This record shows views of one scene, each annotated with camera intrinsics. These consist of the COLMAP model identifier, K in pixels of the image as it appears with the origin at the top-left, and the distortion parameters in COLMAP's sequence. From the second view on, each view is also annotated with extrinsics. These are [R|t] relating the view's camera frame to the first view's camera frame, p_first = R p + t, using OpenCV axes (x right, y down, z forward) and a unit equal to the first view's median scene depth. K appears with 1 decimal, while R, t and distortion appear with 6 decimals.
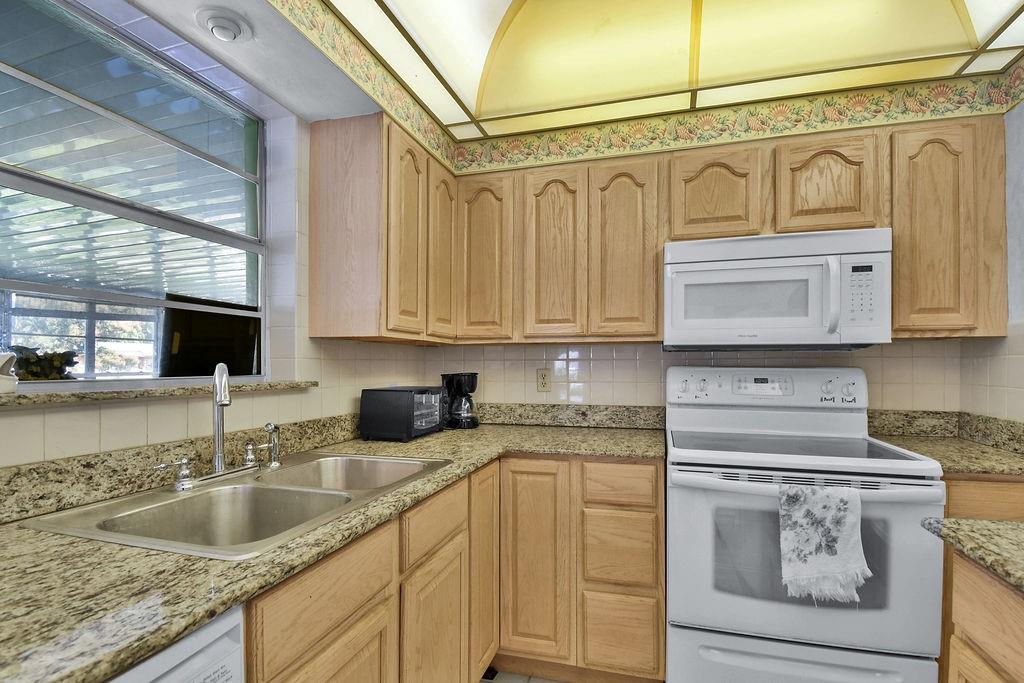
lens RADIAL K [[484.0, 0, 530.5], [0, 484.0, 365.2], [0, 0, 1]] dist [0.003199, -0.016131]
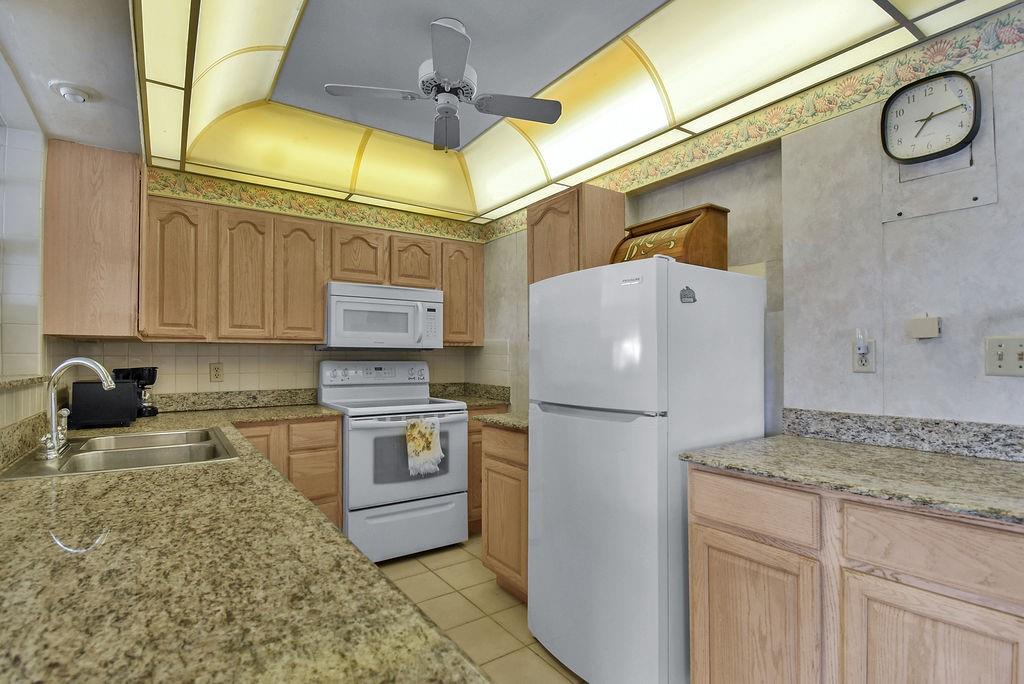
lens RADIAL K [[490.5, 0, 511.1], [0, 490.5, 351.9], [0, 0, 1]] dist [-0.000315, -0.000279]
pose [[0.630038, 0.010294, 0.776496, -0.601622], [0.005123, 0.999835, -0.017411, 0.005768], [-0.776548, 0.014948, 0.629881, -0.462575]]
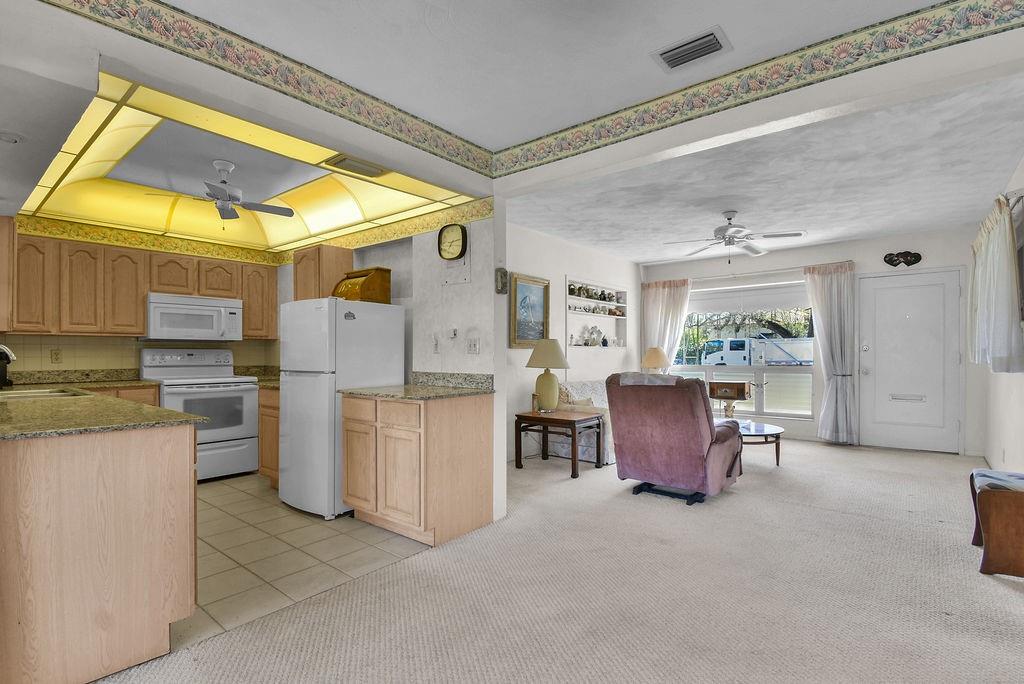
lens RADIAL K [[483.2, 0, 520.5], [0, 483.2, 355.6], [0, 0, 1]] dist [0.001045, -0.018481]
pose [[0.376248, -0.004520, 0.926508, -1.168755], [0.003164, 0.999989, 0.003594, 0.035770], [-0.926514, 0.001579, 0.376258, -1.464132]]
